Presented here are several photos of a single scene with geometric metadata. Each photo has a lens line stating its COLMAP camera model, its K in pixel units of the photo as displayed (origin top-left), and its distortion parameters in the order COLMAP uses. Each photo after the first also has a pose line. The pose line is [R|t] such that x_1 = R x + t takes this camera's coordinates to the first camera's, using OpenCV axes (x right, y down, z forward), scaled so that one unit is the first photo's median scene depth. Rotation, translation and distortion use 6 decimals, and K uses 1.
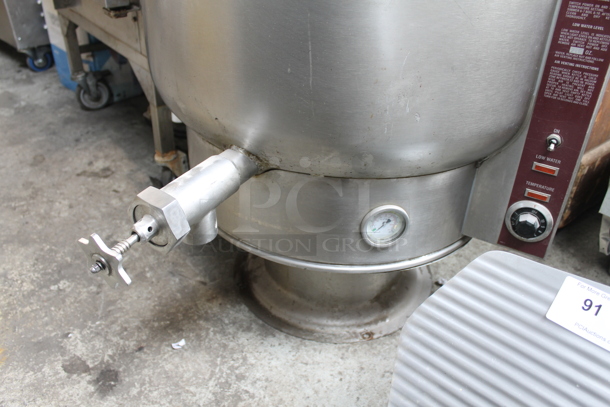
lens RADIAL K [[514.2, 0, 305.0], [0, 514.2, 203.5], [0, 0, 1]] dist [-0.164029, 0.138776]
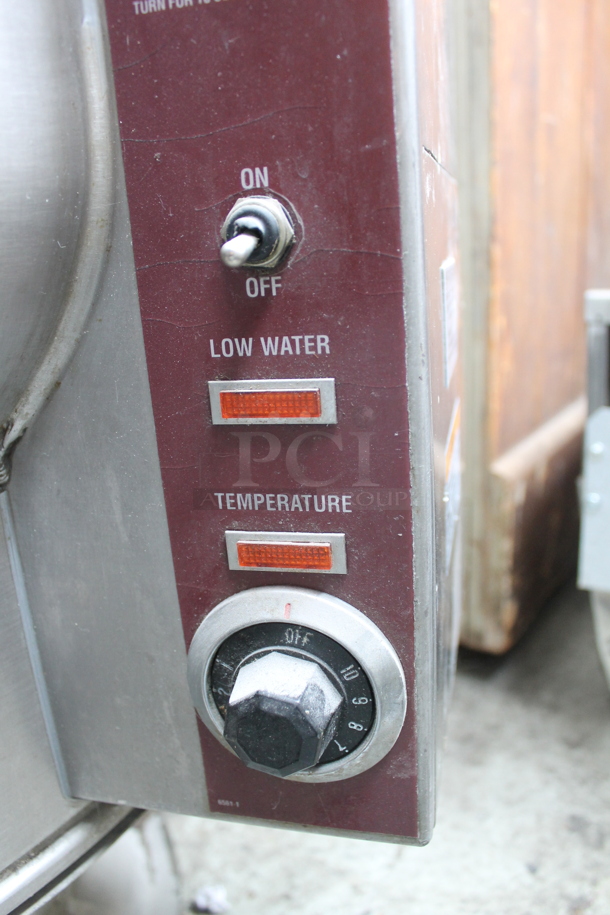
lens RADIAL K [[747.6, 0, 305.0], [0, 747.6, 457.5], [0, 0, 1]] dist [-0.165124, 0.108618]
pose [[0.957204, -0.166742, 0.236555, 0.337385], [0.226699, 0.940077, -0.254683, 0.020675], [-0.179913, 0.297410, 0.937645, 0.586788]]
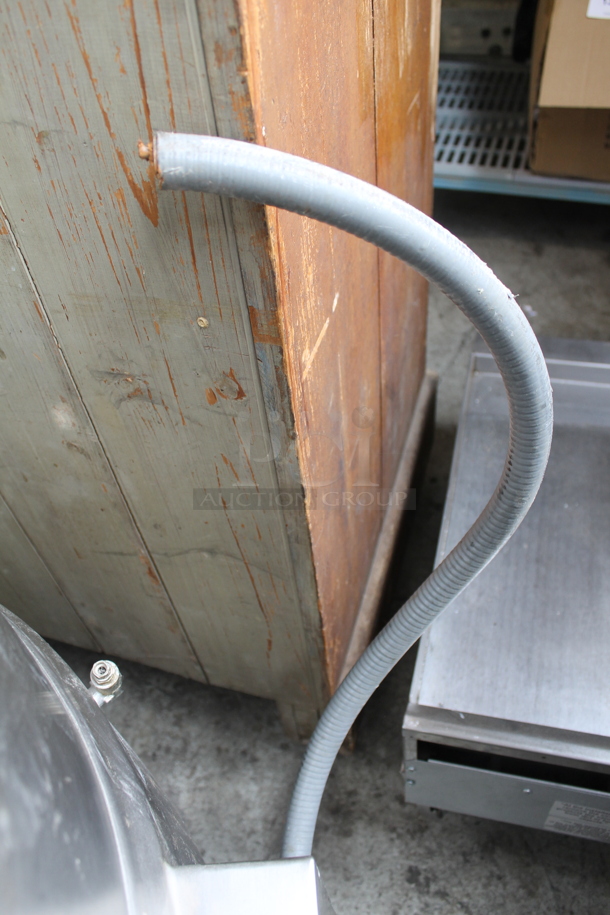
lens RADIAL K [[765.3, 0, 302.6], [0, 765.3, 465.0], [0, 0, 1]] dist [-0.164899, 0.138937]
pose [[0.809482, -0.509764, 0.291340, 0.524090], [0.413015, 0.847051, 0.334548, -0.753192], [-0.417321, -0.150483, 0.896213, 0.399492]]
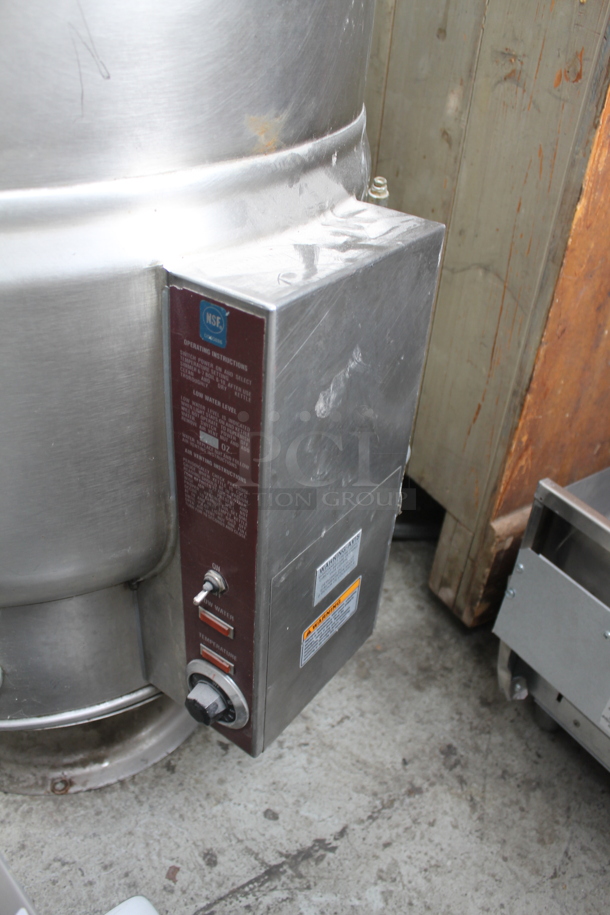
lens RADIAL K [[765.3, 0, 302.6], [0, 765.3, 465.0], [0, 0, 1]] dist [-0.164899, 0.138937]
pose [[0.992592, 0.097943, -0.071892, 0.492993], [-0.093963, 0.993953, 0.056817, -0.236109], [0.077022, -0.049641, 0.995793, 0.152498]]
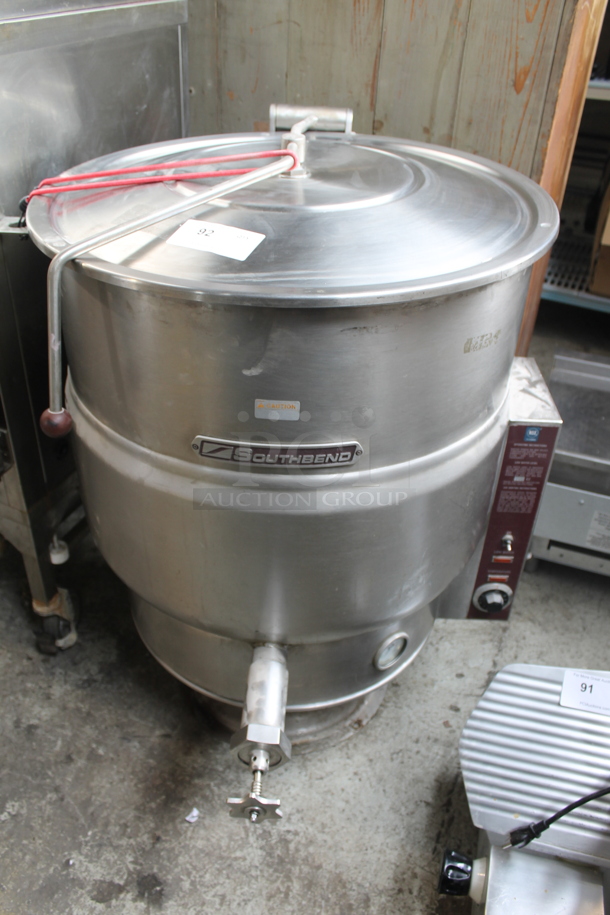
lens RADIAL K [[765.3, 0, 302.6], [0, 765.3, 465.0], [0, 0, 1]] dist [-0.164899, 0.138937]
pose [[0.883569, -0.275519, 0.378675, -0.440214], [0.249680, 0.961257, 0.116814, -0.487534], [-0.396188, -0.008666, 0.918128, -0.361777]]
